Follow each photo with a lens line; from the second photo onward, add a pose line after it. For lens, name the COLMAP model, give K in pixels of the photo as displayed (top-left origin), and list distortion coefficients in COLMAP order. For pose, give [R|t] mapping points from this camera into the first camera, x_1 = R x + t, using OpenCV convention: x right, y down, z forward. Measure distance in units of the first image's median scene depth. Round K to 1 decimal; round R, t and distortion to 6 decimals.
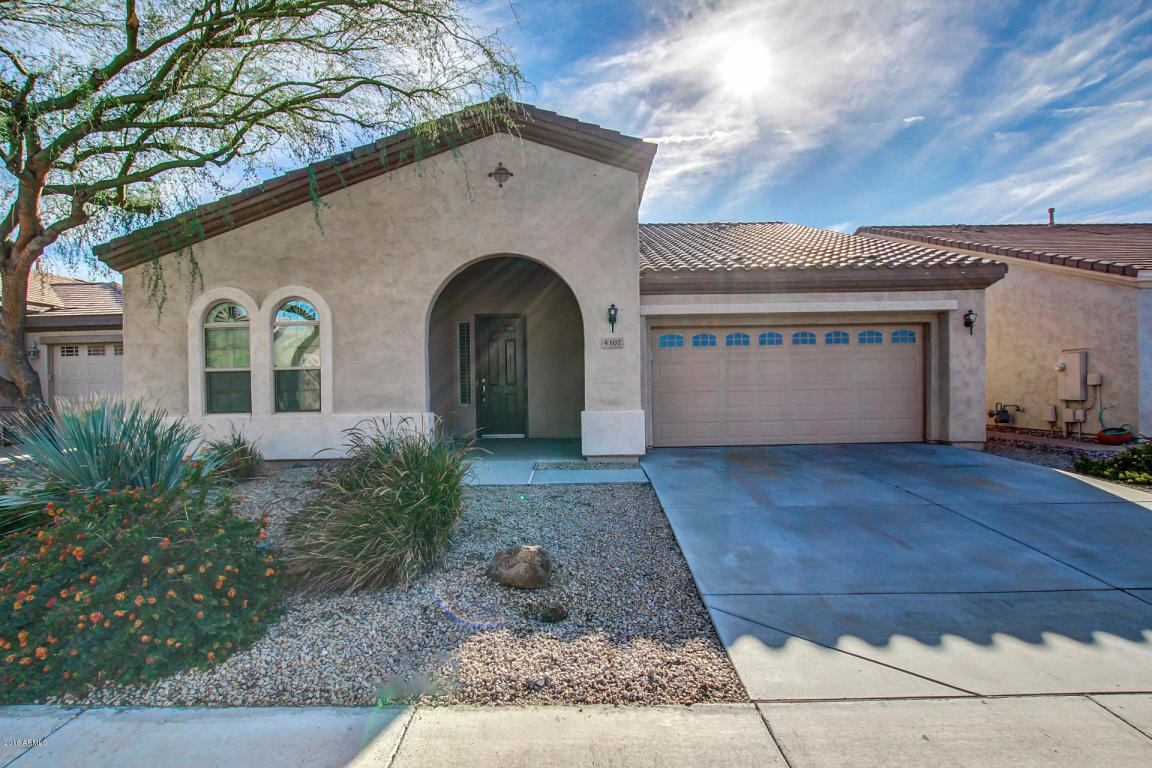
lens RADIAL K [[599.7, 0, 572.8], [0, 599.7, 387.2], [0, 0, 1]] dist [-0.015027, -0.002388]
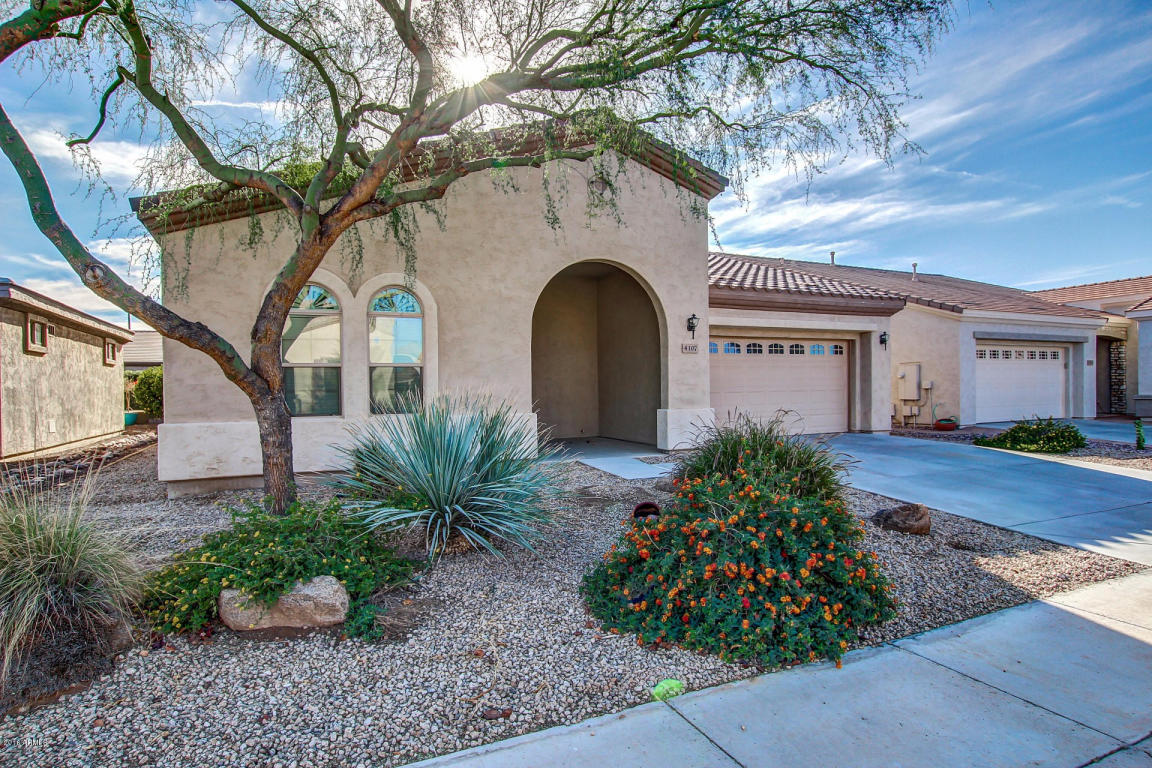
lens RADIAL K [[646.1, 0, 573.3], [0, 646.1, 381.3], [0, 0, 1]] dist [-0.003613, 0.000911]
pose [[0.896871, 0.011326, 0.442147, -0.650425], [-0.007427, 0.999917, -0.010549, 0.002063], [-0.442229, 0.006177, 0.896881, 0.012827]]
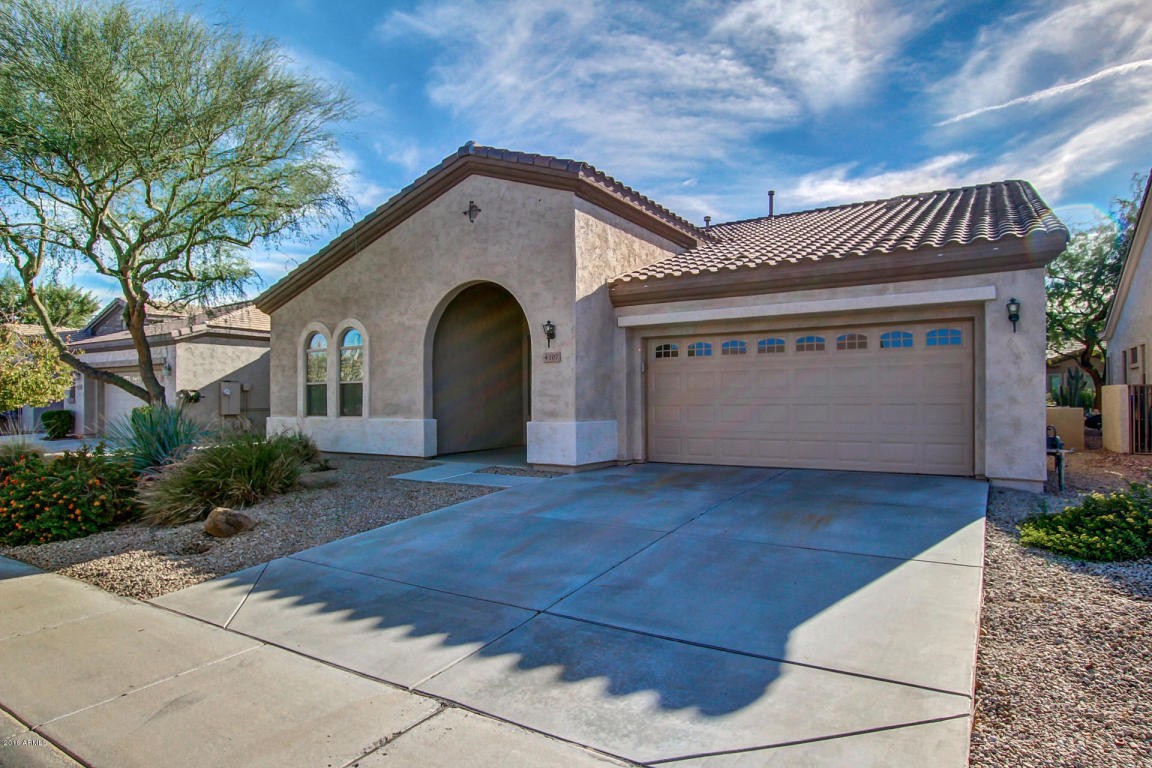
lens RADIAL K [[661.2, 0, 569.9], [0, 661.2, 389.5], [0, 0, 1]] dist [-0.011374, -0.000692]
pose [[0.853033, 0.003060, -0.521848, 0.685207], [-0.005318, 0.999982, -0.002829, -0.014321], [0.521830, 0.005188, 0.853034, 0.027930]]
